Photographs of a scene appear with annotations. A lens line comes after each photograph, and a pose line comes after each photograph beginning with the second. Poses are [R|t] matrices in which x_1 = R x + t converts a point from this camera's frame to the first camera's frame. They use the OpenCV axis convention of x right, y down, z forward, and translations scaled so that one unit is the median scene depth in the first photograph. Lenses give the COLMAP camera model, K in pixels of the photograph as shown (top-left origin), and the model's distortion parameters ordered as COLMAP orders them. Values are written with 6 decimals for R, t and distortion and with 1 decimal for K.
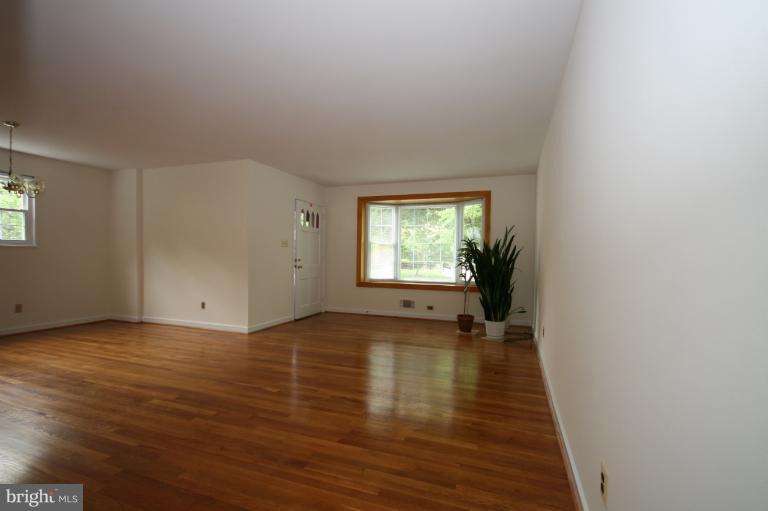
lens RADIAL K [[351.0, 0, 383.6], [0, 351.0, 264.8], [0, 0, 1]] dist [0.001139, -0.000127]
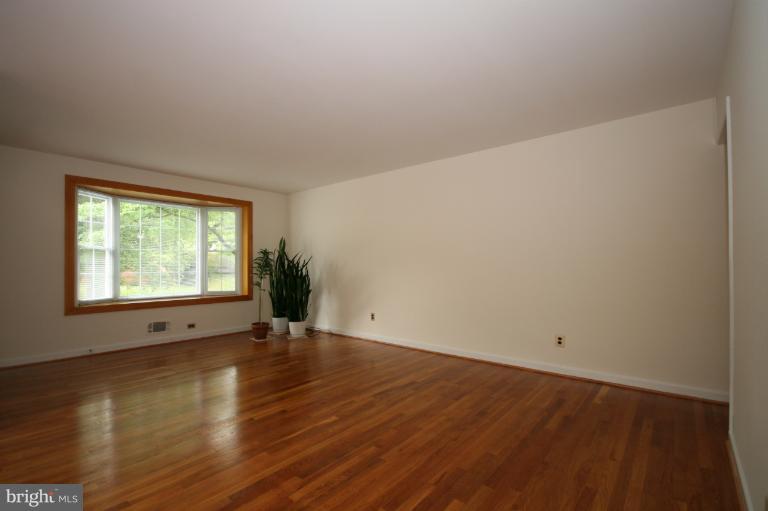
lens RADIAL K [[351.0, 0, 383.6], [0, 351.0, 264.8], [0, 0, 1]] dist [0.001139, -0.000127]
pose [[0.342136, -0.014127, 0.939544, -0.591287], [0.031581, 0.999495, 0.003528, -0.016539], [-0.939119, 0.028465, 0.342410, 0.304649]]
